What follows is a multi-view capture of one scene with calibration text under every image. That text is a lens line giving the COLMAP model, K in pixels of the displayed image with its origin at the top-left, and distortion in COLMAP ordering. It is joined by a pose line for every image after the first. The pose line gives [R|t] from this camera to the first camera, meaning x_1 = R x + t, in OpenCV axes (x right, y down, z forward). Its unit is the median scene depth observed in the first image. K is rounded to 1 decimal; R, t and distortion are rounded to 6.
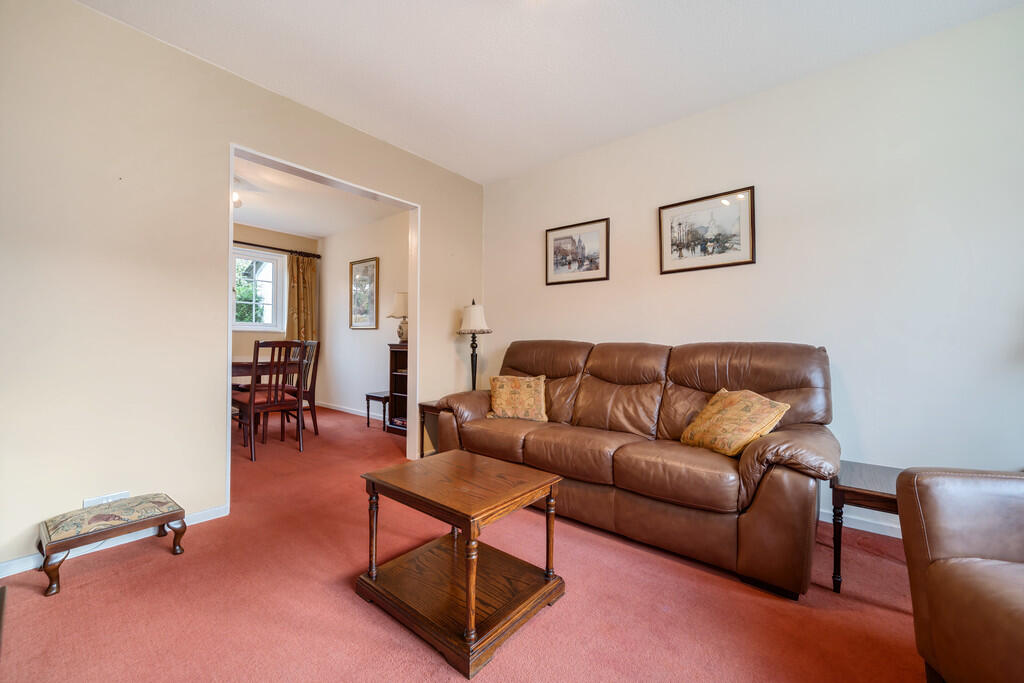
lens RADIAL K [[398.0, 0, 509.3], [0, 398.0, 338.6], [0, 0, 1]] dist [-0.001201, 0.000247]
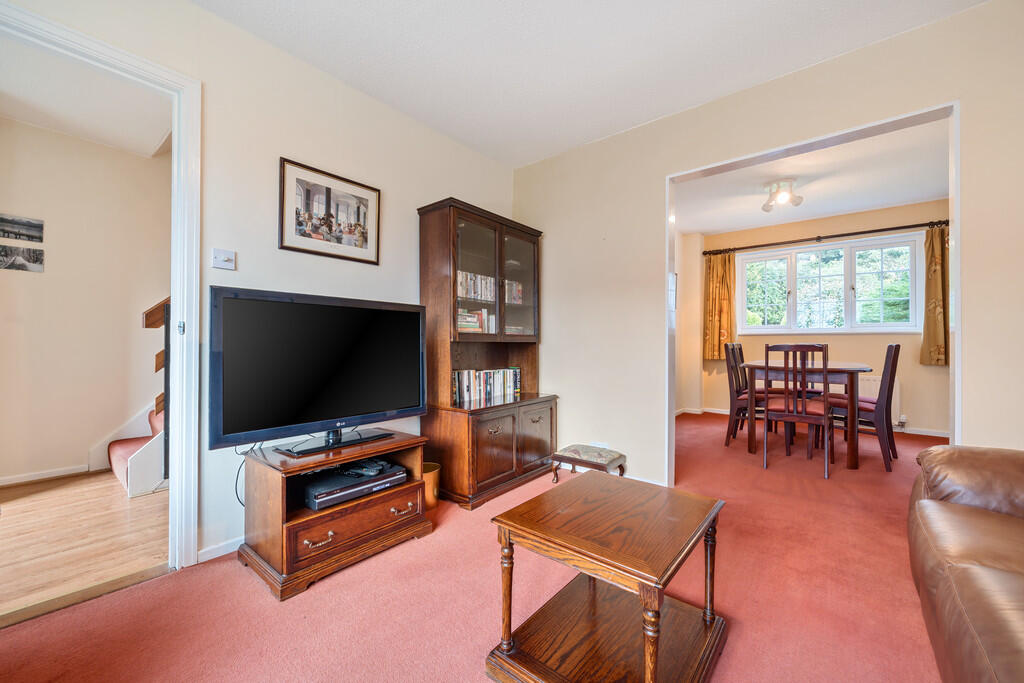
lens RADIAL K [[398.0, 0, 509.7], [0, 398.0, 340.0], [0, 0, 1]] dist [-0.001201, 0.000247]
pose [[0.011899, -0.013728, -0.999835, 0.312033], [0.005614, 0.999891, -0.013662, 0.005330], [0.999913, -0.005450, 0.011975, 0.353152]]
